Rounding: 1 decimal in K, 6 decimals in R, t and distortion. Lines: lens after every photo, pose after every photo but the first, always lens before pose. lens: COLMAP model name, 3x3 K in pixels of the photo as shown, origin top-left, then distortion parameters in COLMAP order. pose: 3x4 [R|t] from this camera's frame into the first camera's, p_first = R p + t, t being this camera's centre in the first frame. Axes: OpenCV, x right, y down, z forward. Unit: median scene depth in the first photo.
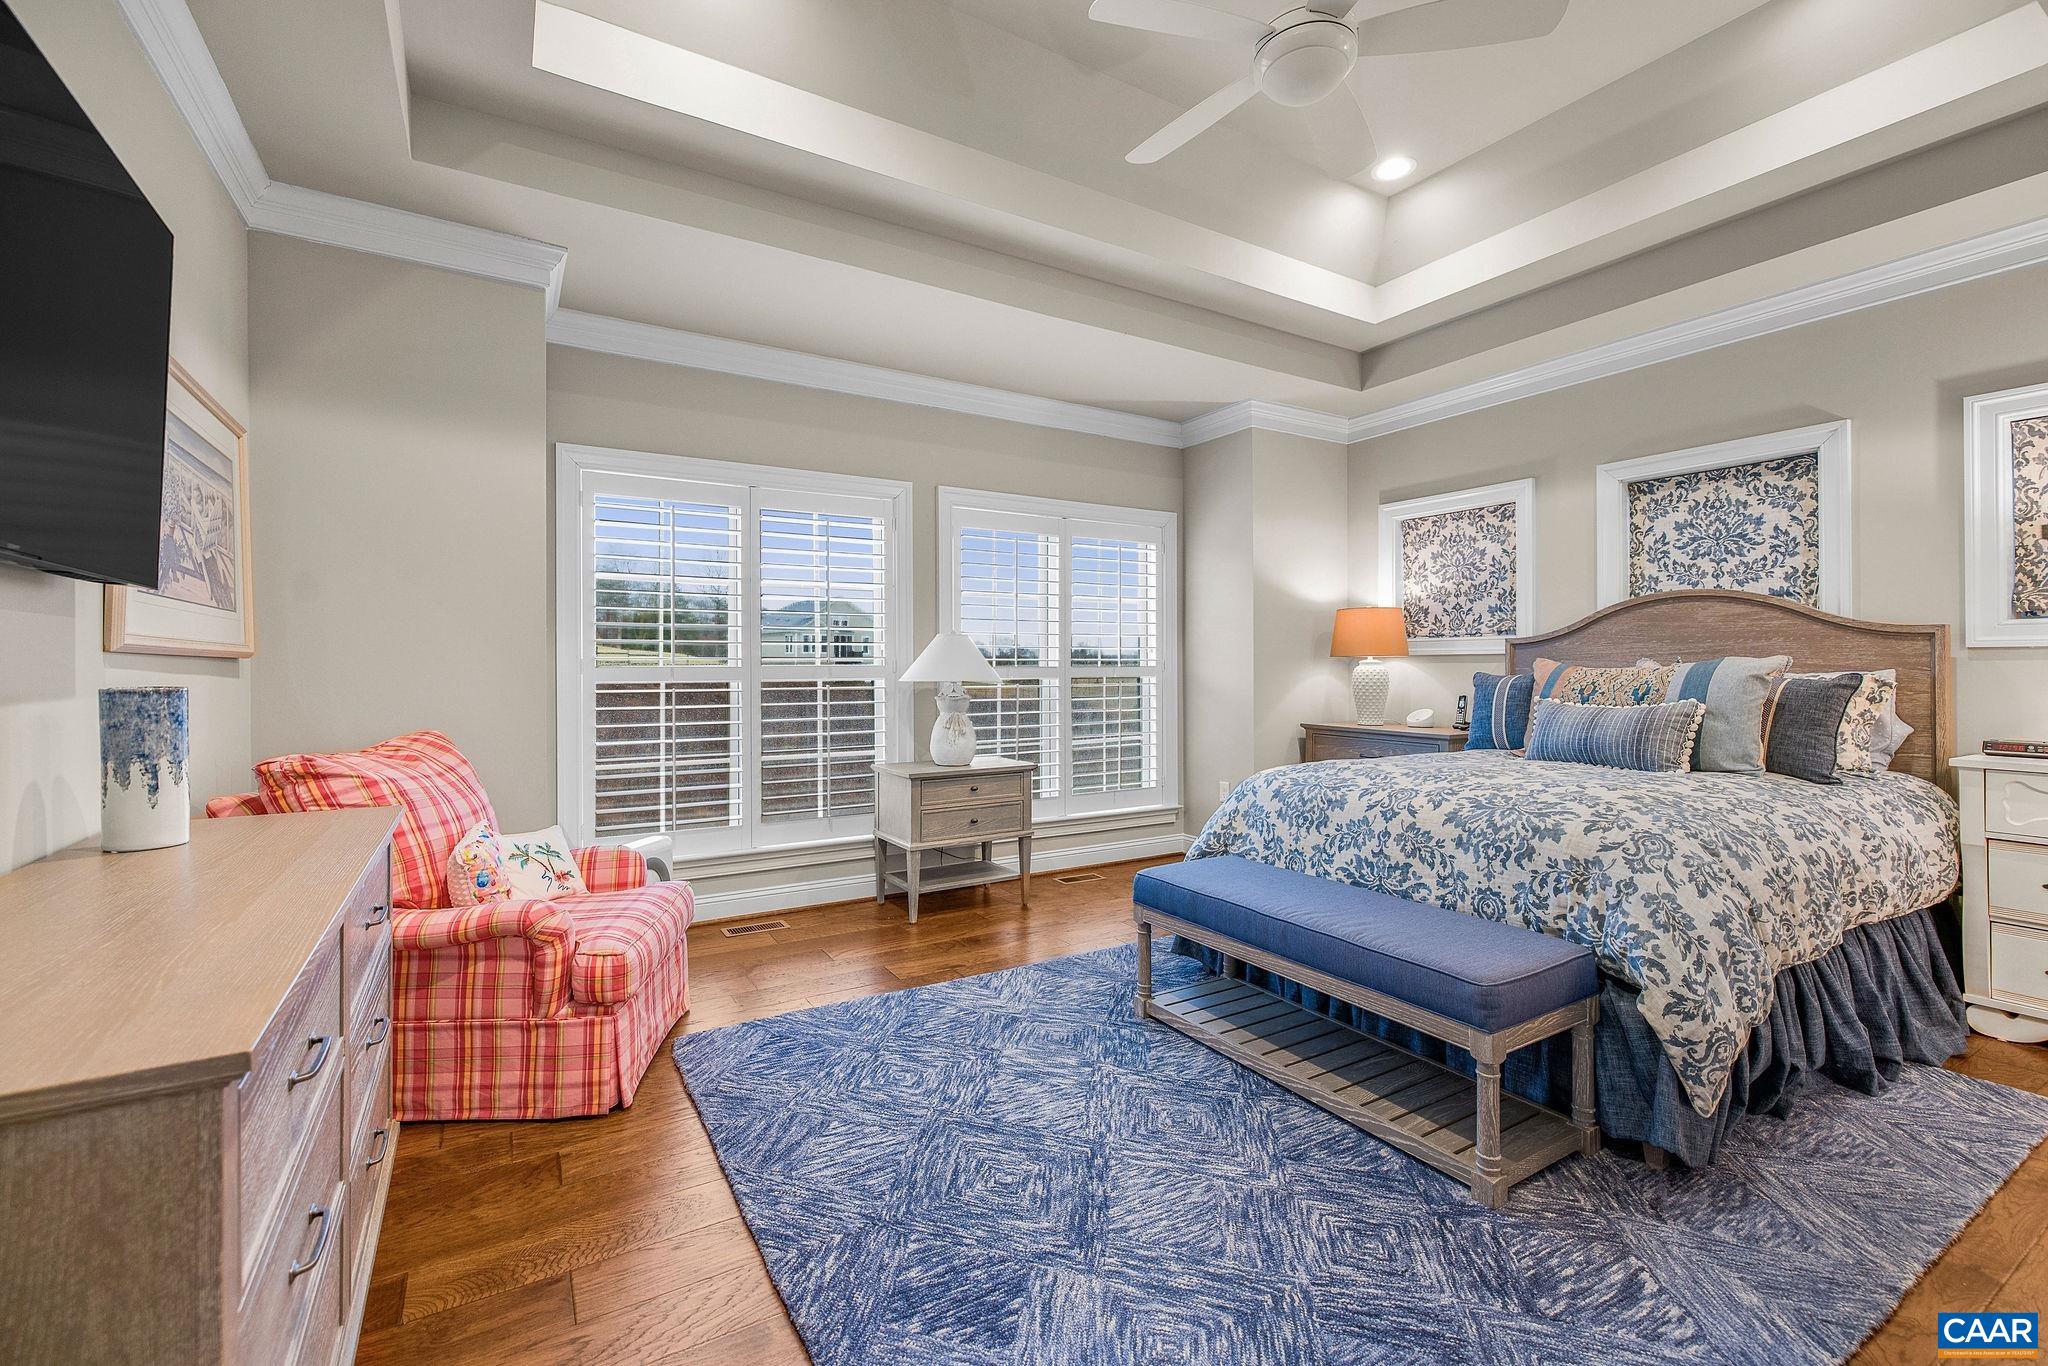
lens RADIAL K [[864.2, 0, 1022.3], [0, 864.2, 673.3], [0, 0, 1]] dist [0.005920, 0.000157]
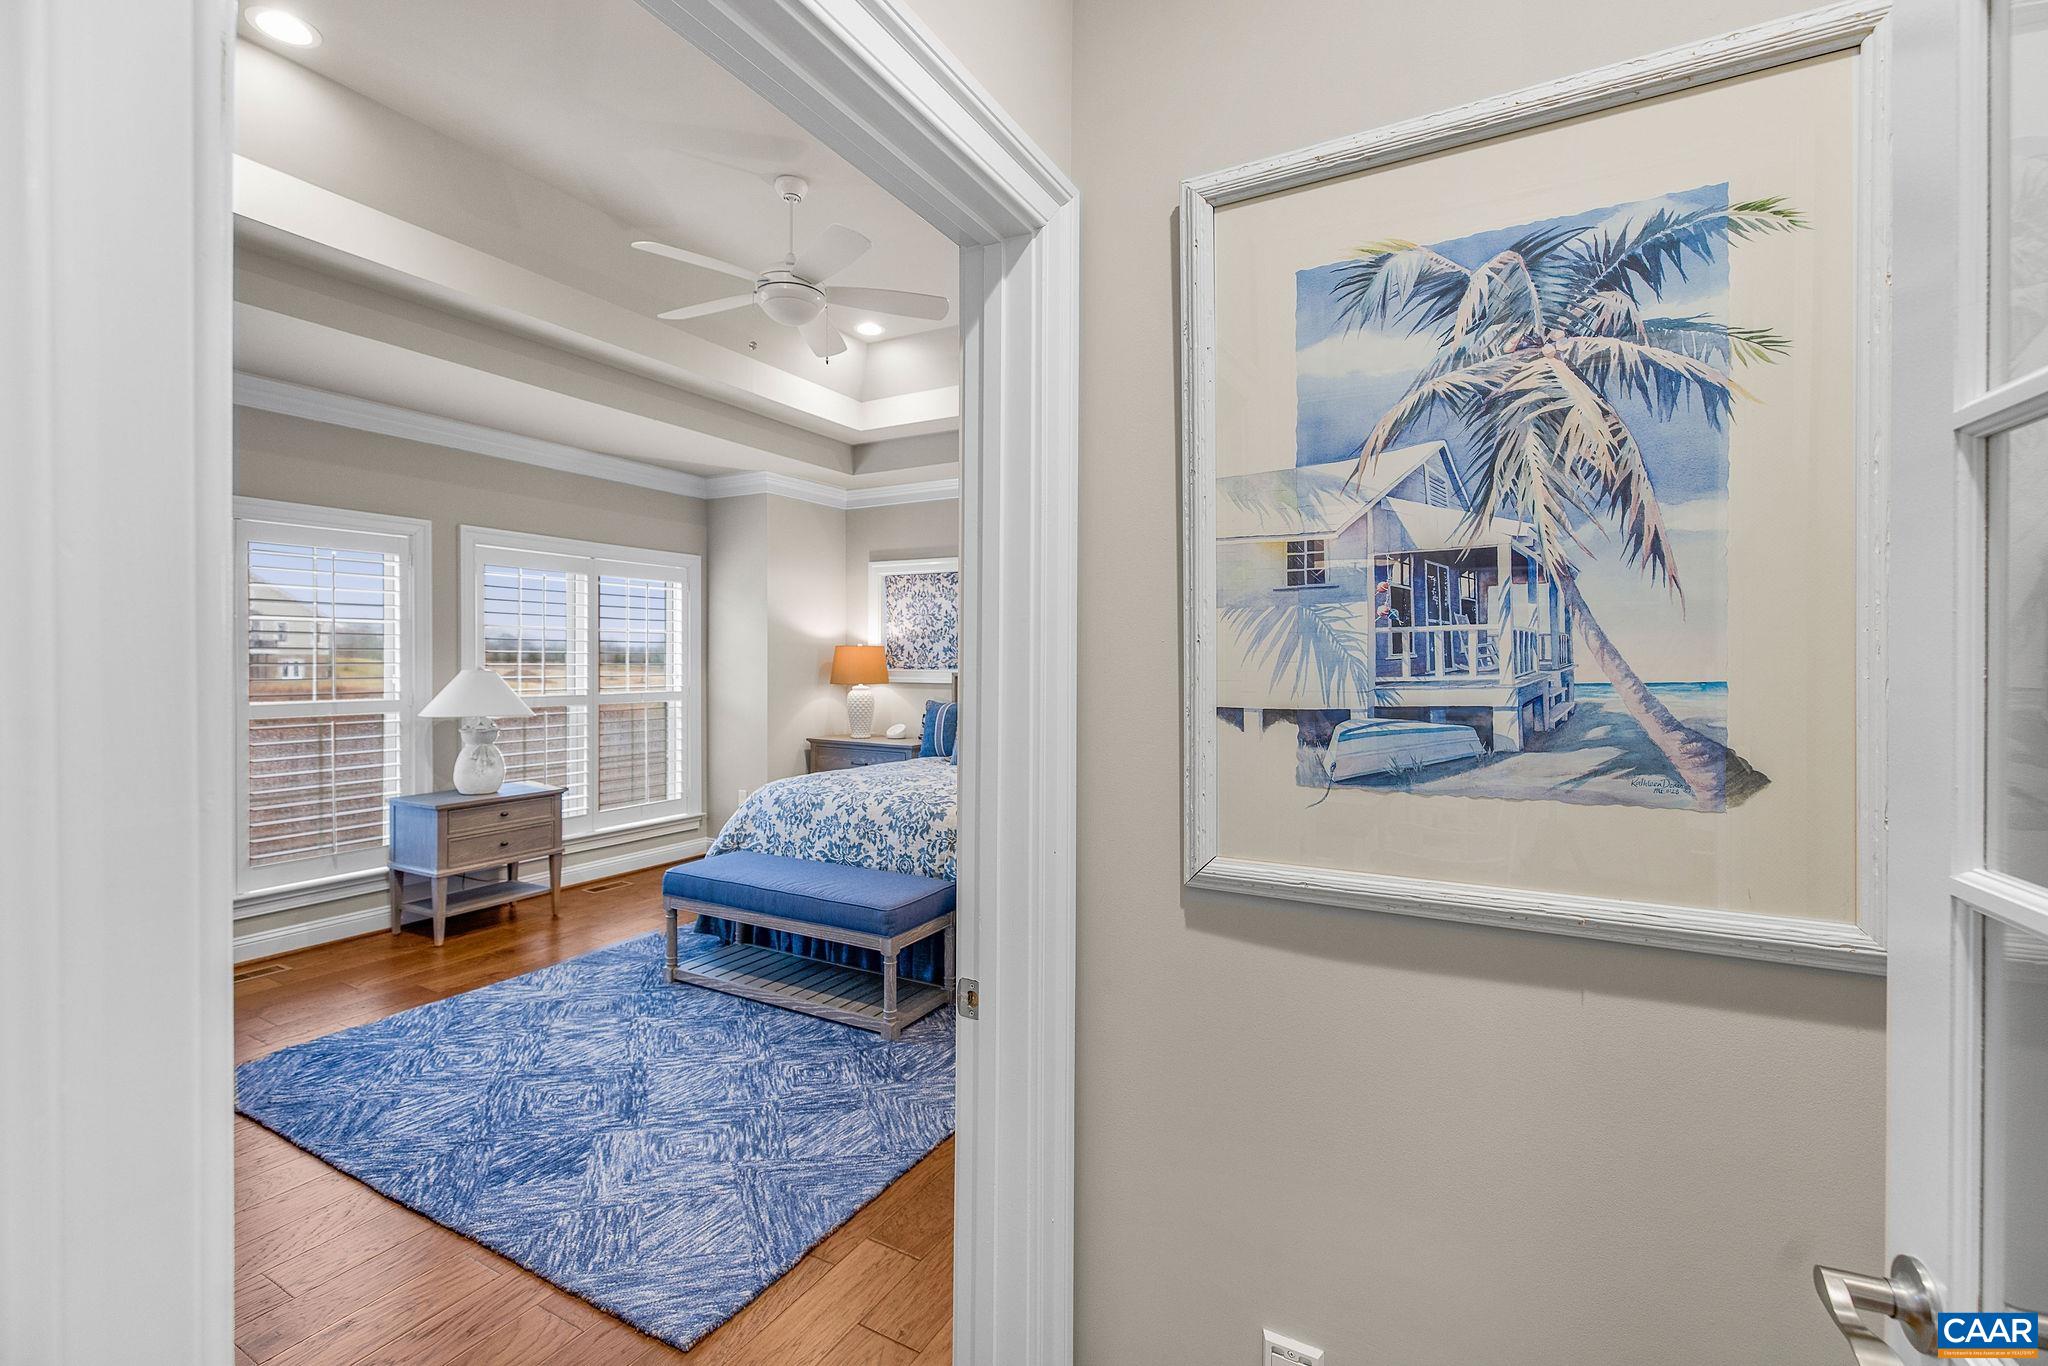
lens RADIAL K [[884.8, 0, 1023.2], [0, 884.8, 665.1], [0, 0, 1]] dist [0.000009, 0.000031]
pose [[0.866258, 0.002690, 0.499589, -0.068694], [-0.001860, 0.999996, -0.002159, -0.077995], [-0.499593, 0.000941, 0.866260, -0.426837]]
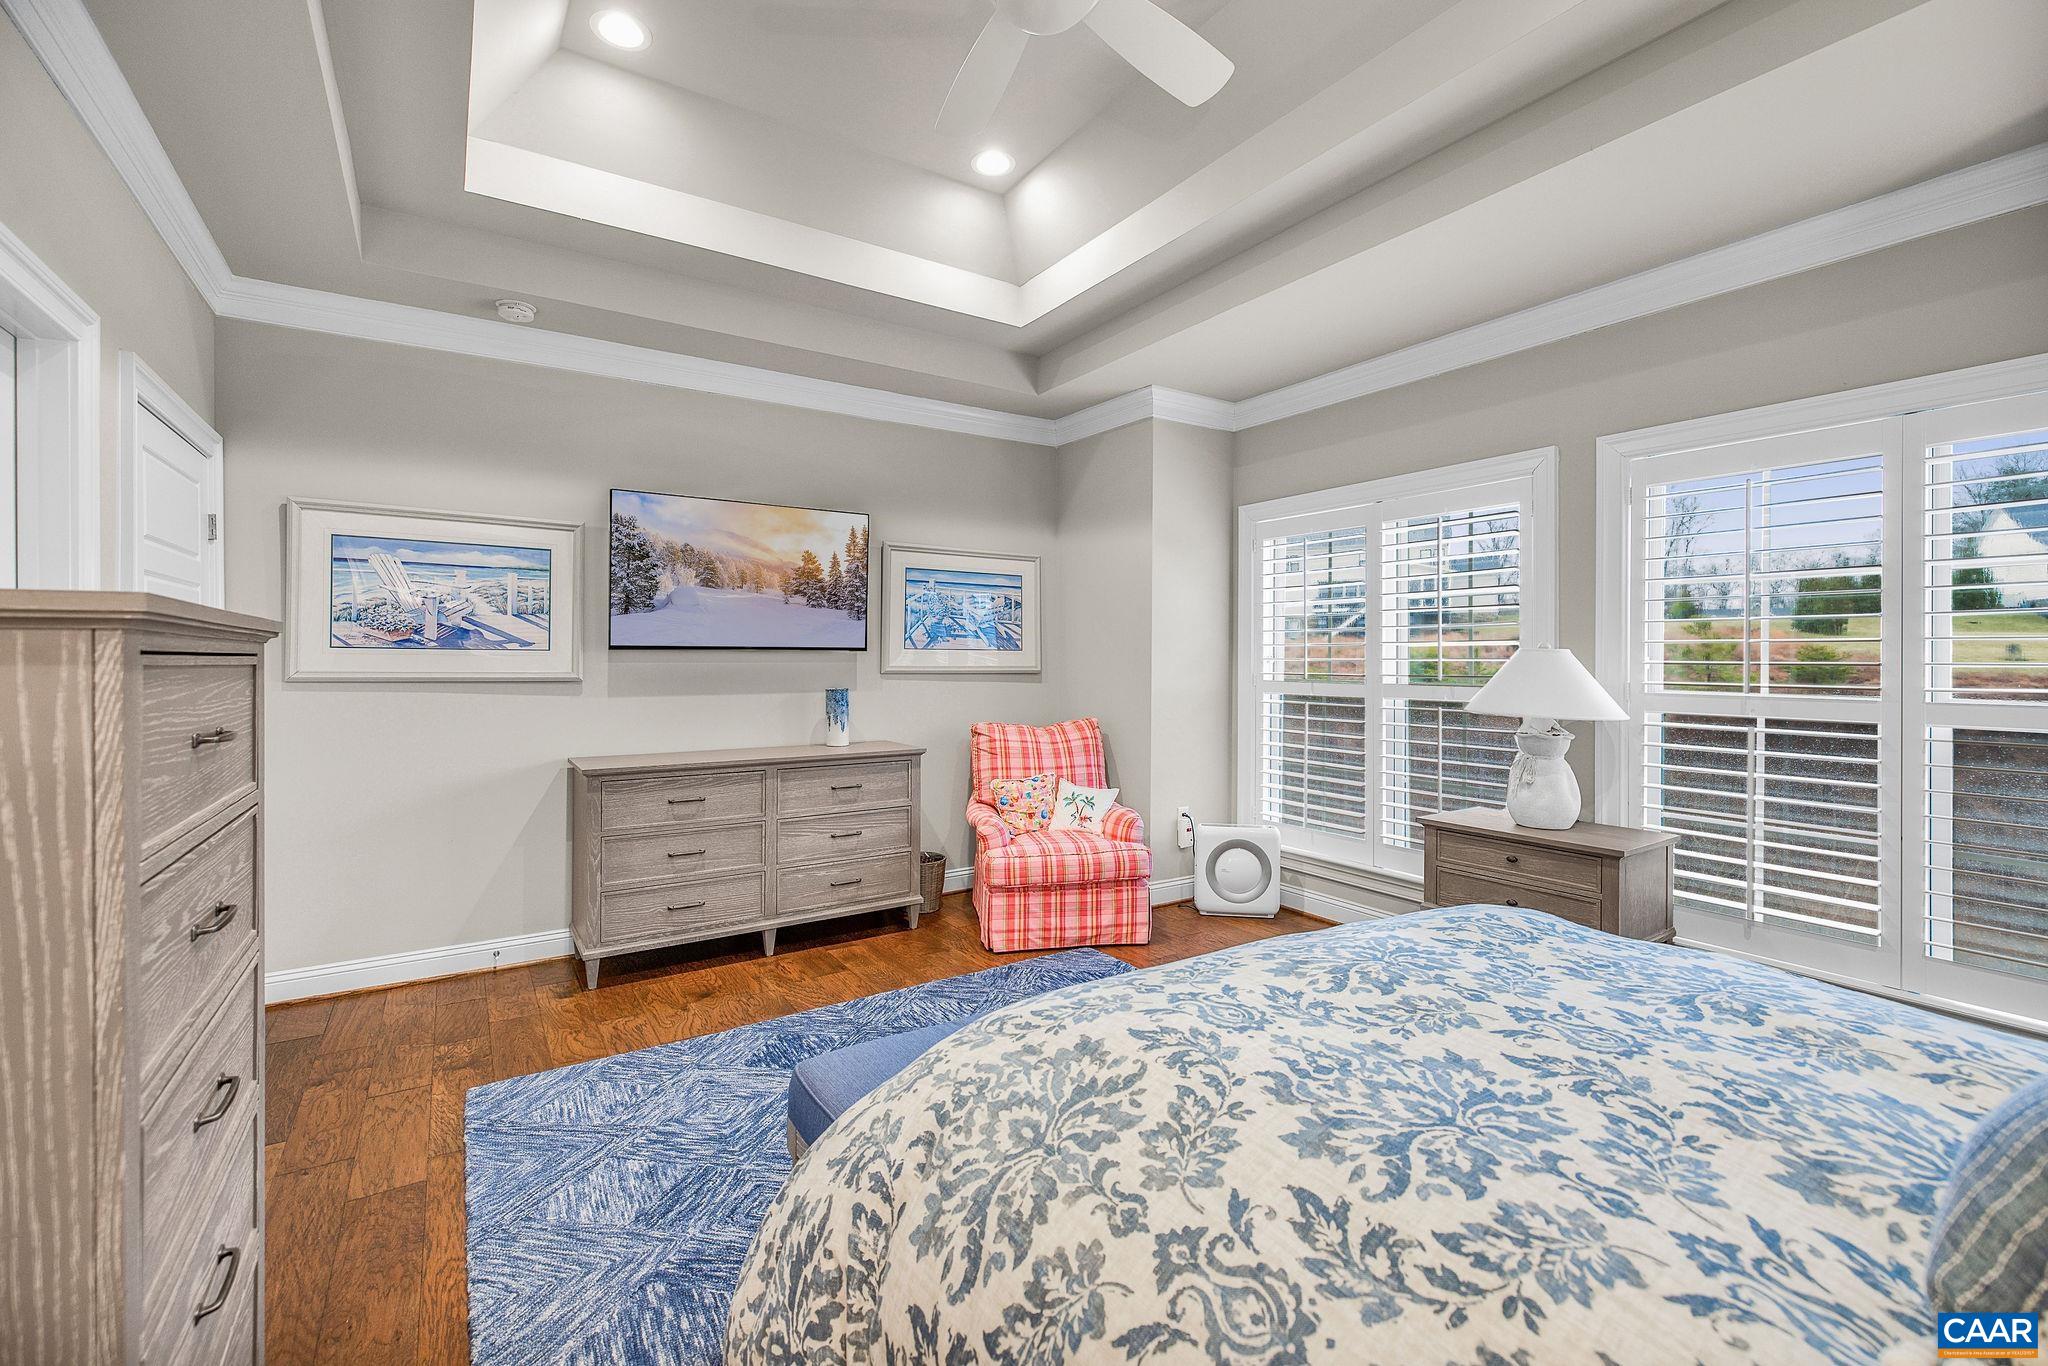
lens RADIAL K [[878.8, 0, 1023.1], [0, 878.8, 655.2], [0, 0, 1]] dist [0.000372, -0.000018]
pose [[0.033084, 0.000379, -0.999453, 1.014420], [-0.008662, 0.999962, 0.000092, -0.054791], [0.999415, 0.008654, 0.033086, 0.826228]]
